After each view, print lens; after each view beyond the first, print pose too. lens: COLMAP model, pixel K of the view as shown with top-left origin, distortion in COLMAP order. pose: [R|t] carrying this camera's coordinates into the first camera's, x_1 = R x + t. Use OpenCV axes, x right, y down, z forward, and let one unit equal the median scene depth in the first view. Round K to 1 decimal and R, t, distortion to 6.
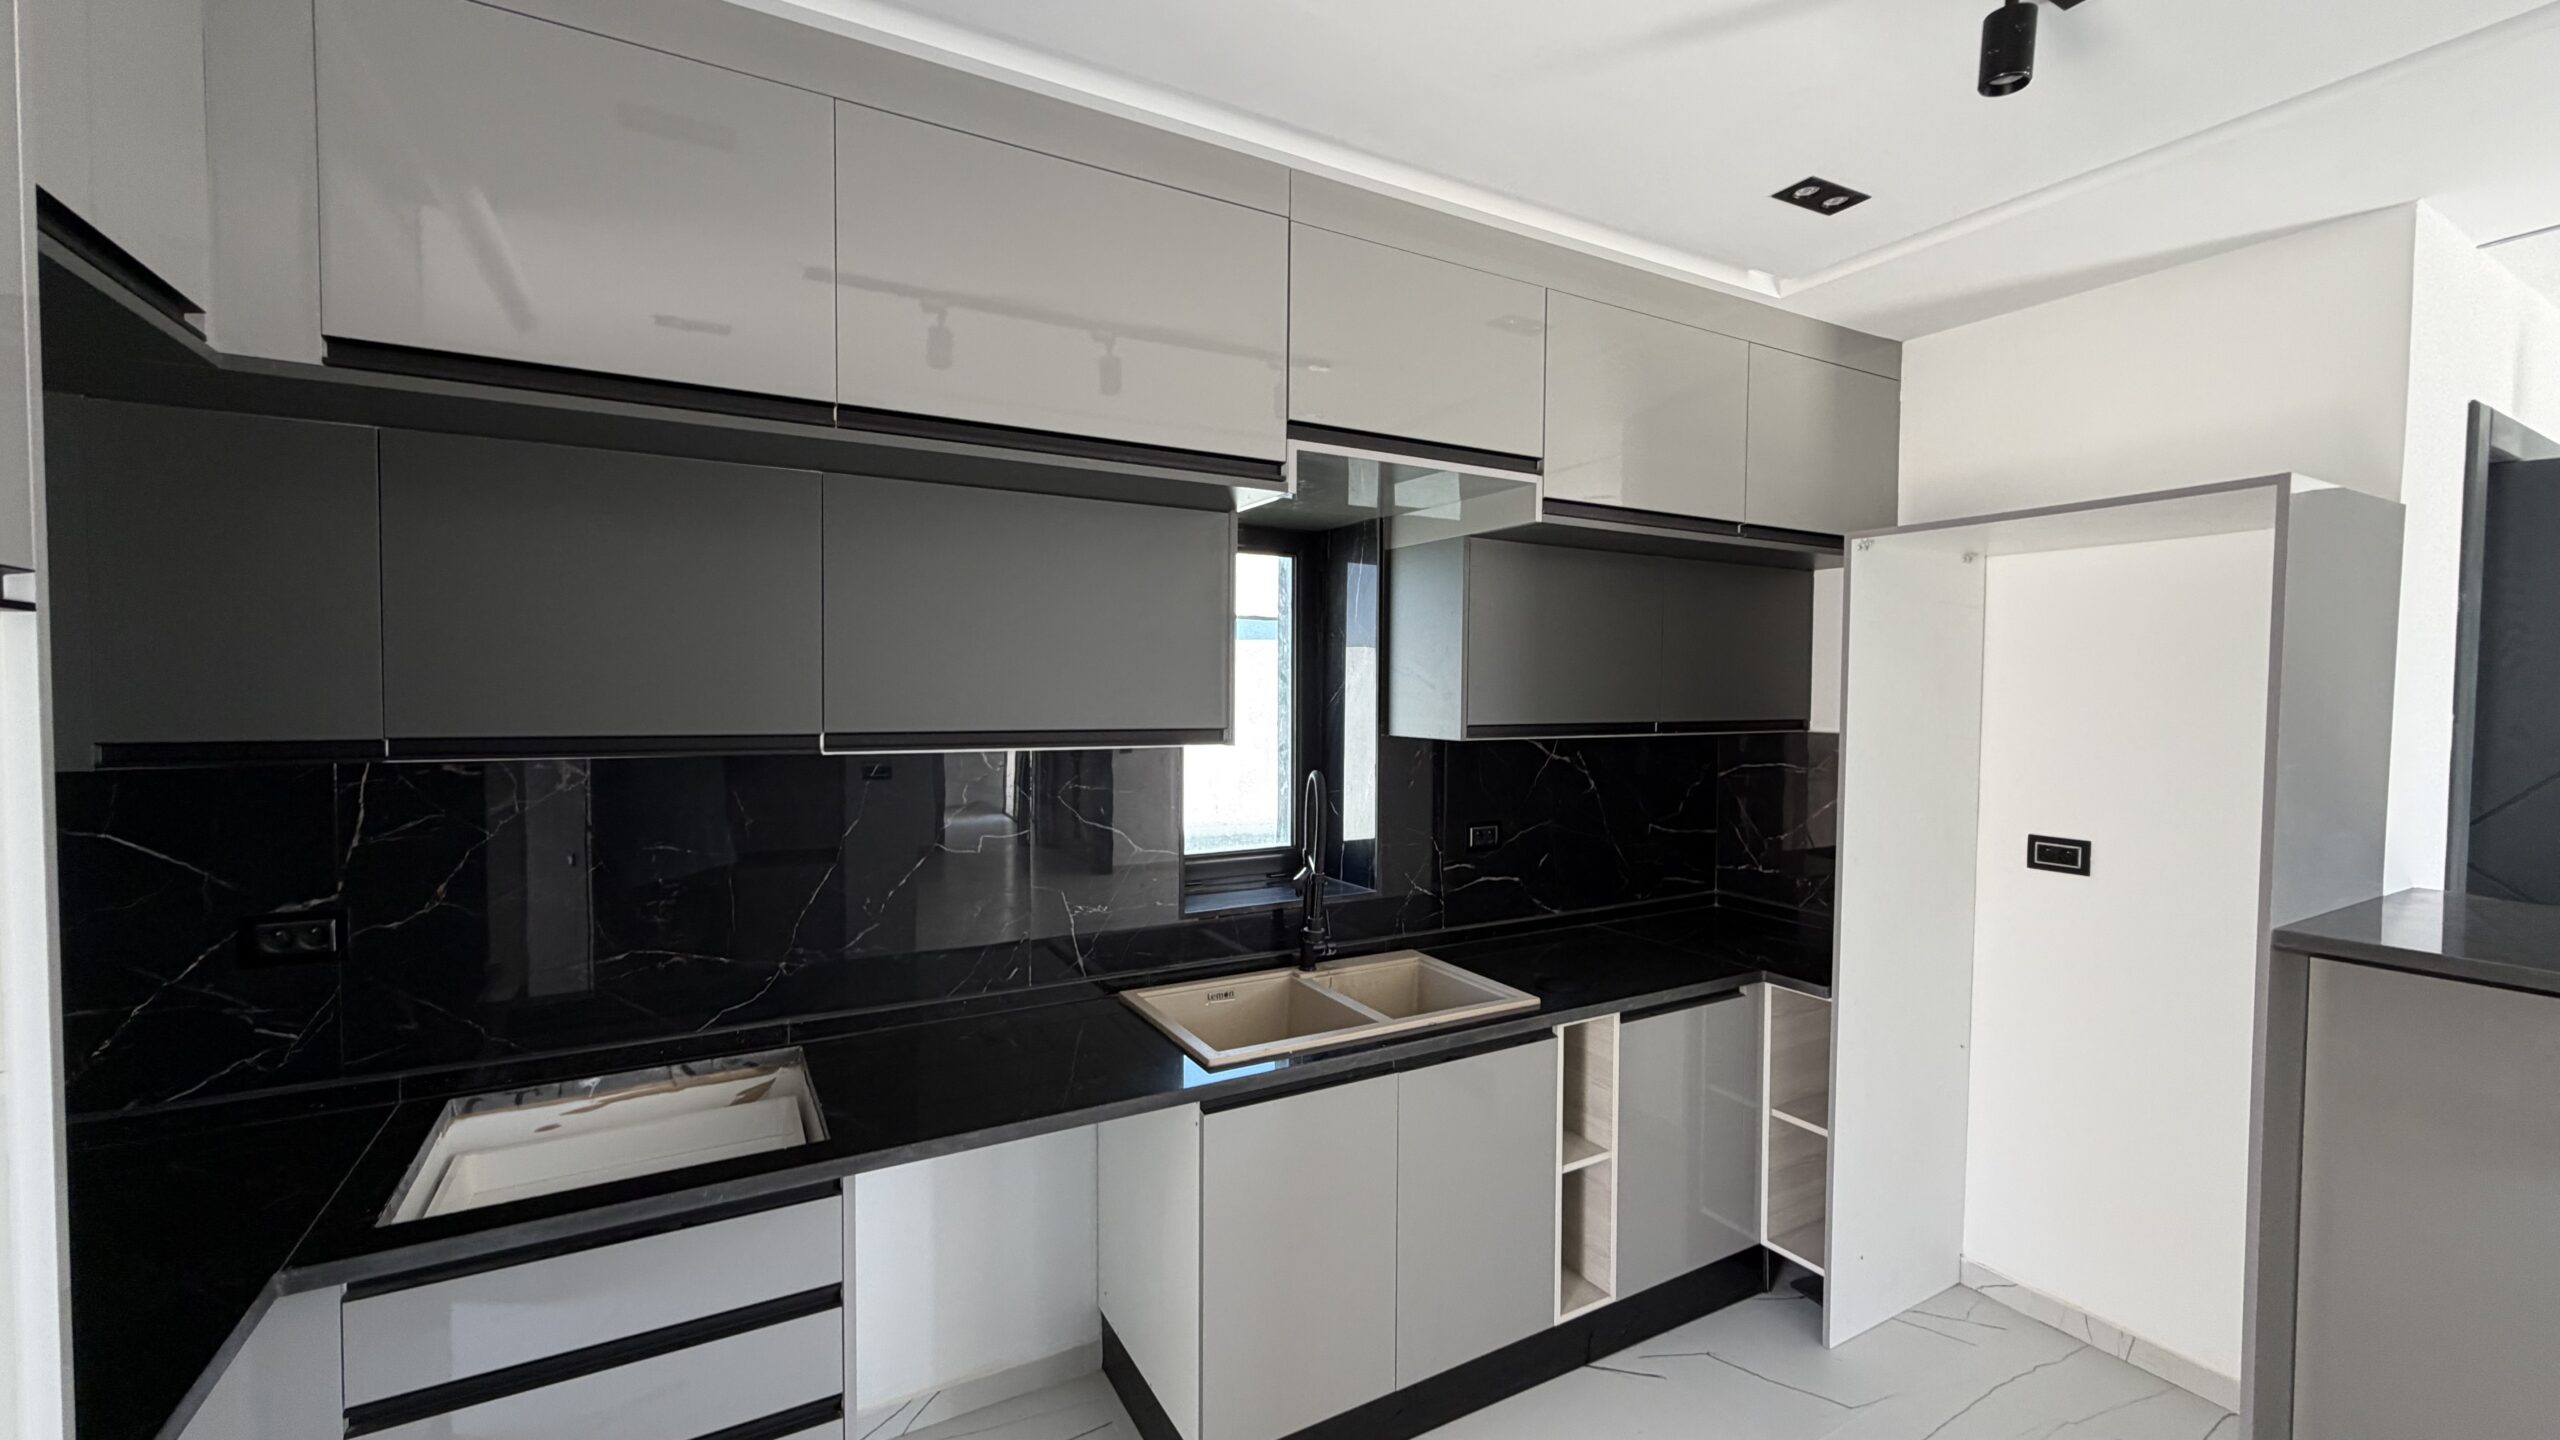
lens RADIAL K [[1018.2, 0, 1280.0], [0, 1018.2, 720.0], [0, 0, 1]] dist [-0.000726, -0.000125]
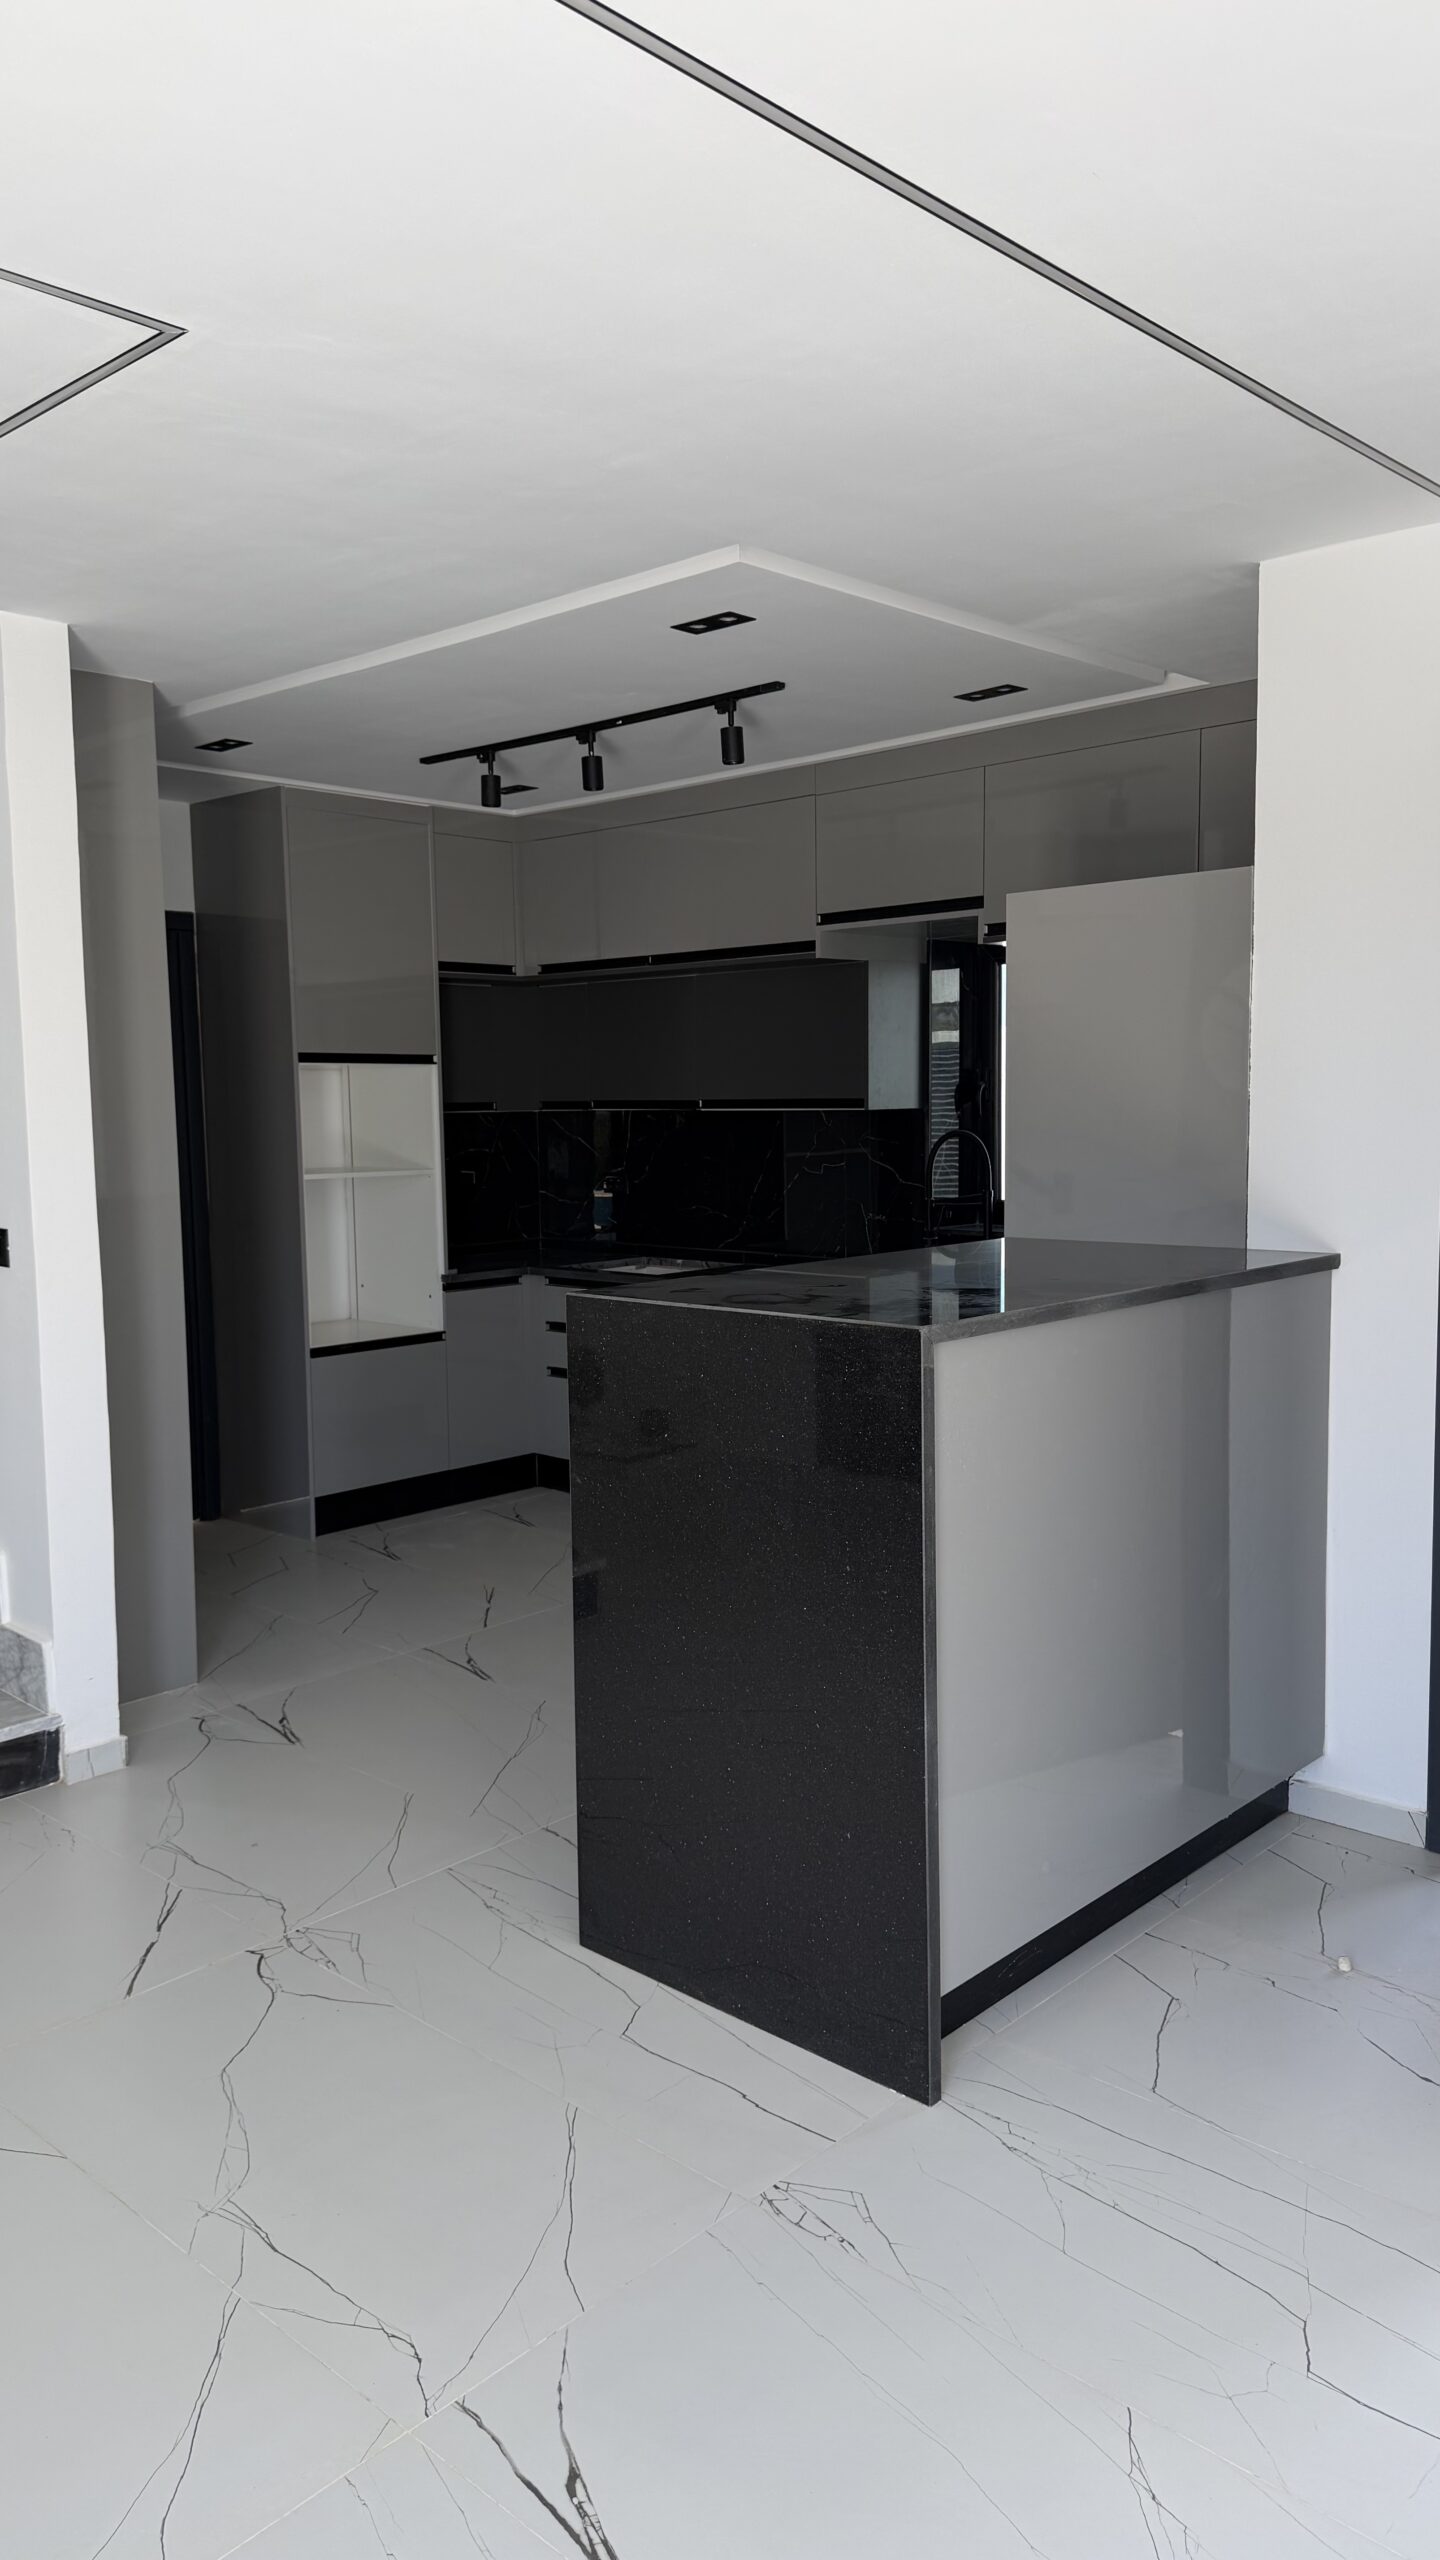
lens RADIAL K [[1785.9, 0, 700.2], [0, 1785.9, 1285.6], [0, 0, 1]] dist [0.115691, -0.180379]
pose [[0.287547, 0.094897, -0.953054, 2.179203], [-0.014690, 0.995399, 0.094681, 0.028741], [0.957654, -0.013225, 0.287618, -0.032519]]
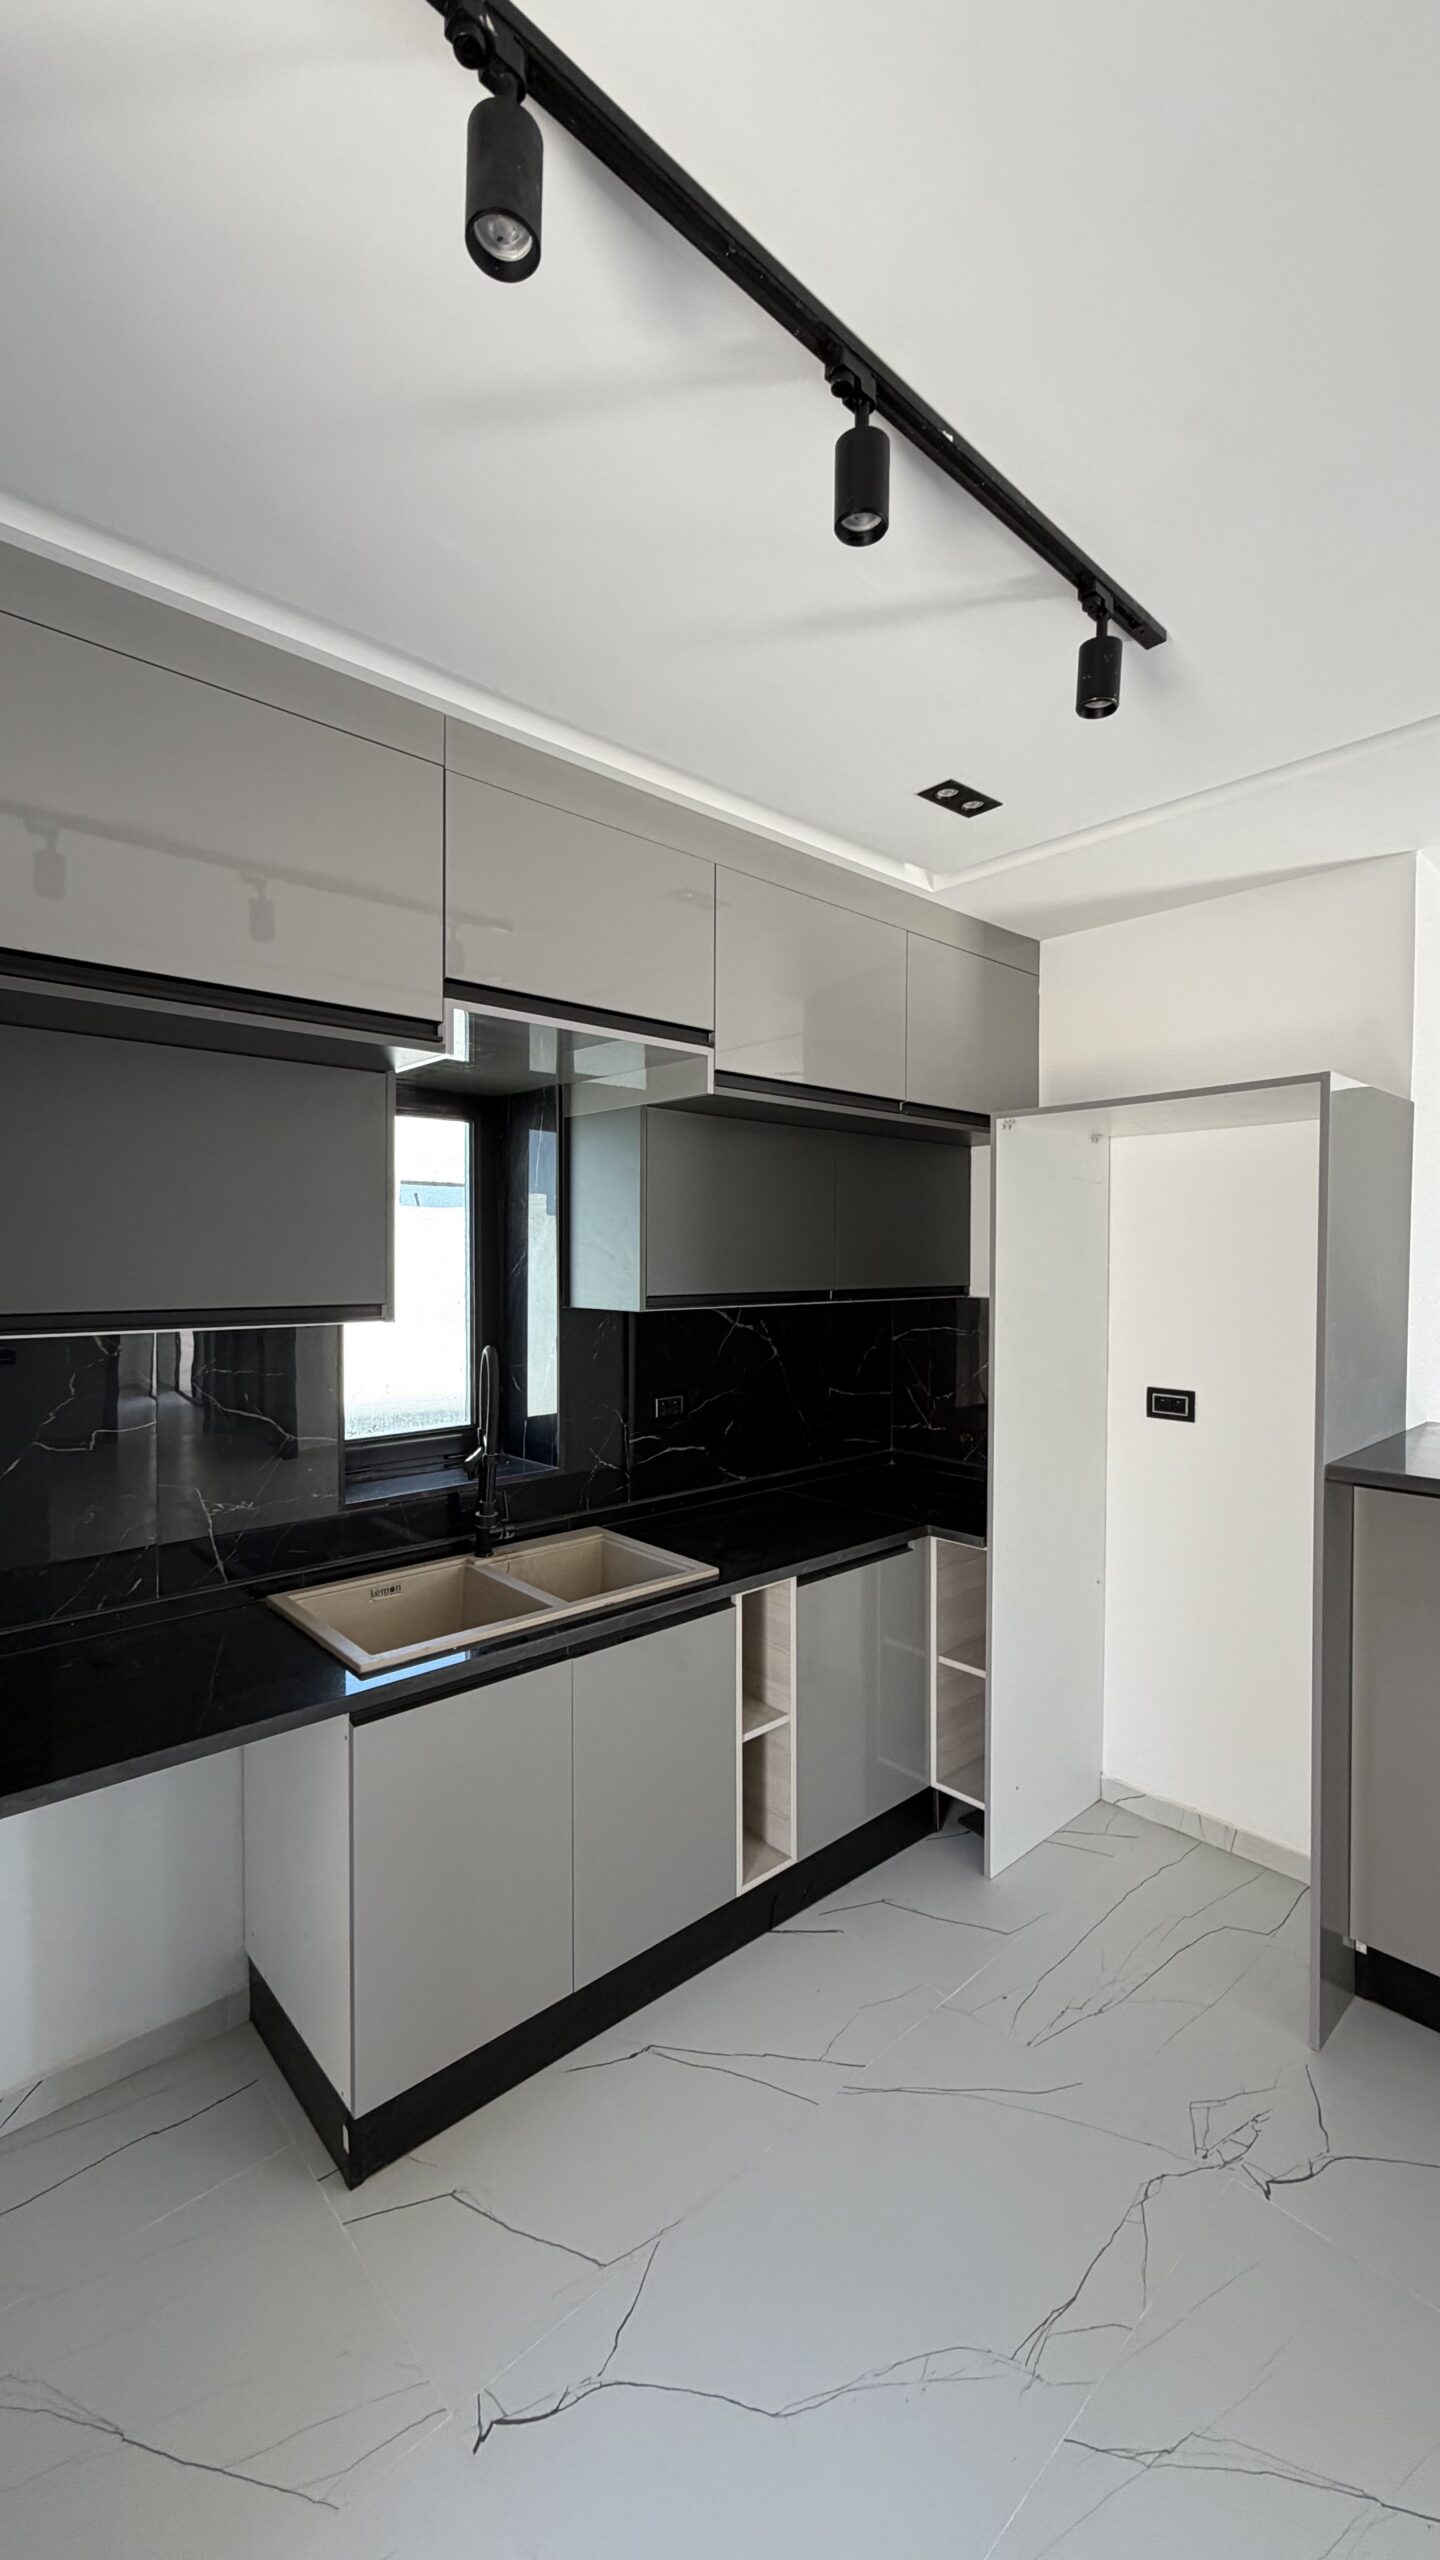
lens RADIAL K [[1023.1, 0, 723.9], [0, 1023.1, 1271.6], [0, 0, 1]] dist [-0.000892, 0.000018]
pose [[0.973021, -0.008154, 0.230572, 0.028887], [0.012001, 0.999811, -0.015287, -0.002776], [-0.230404, 0.017642, 0.972935, 0.014450]]
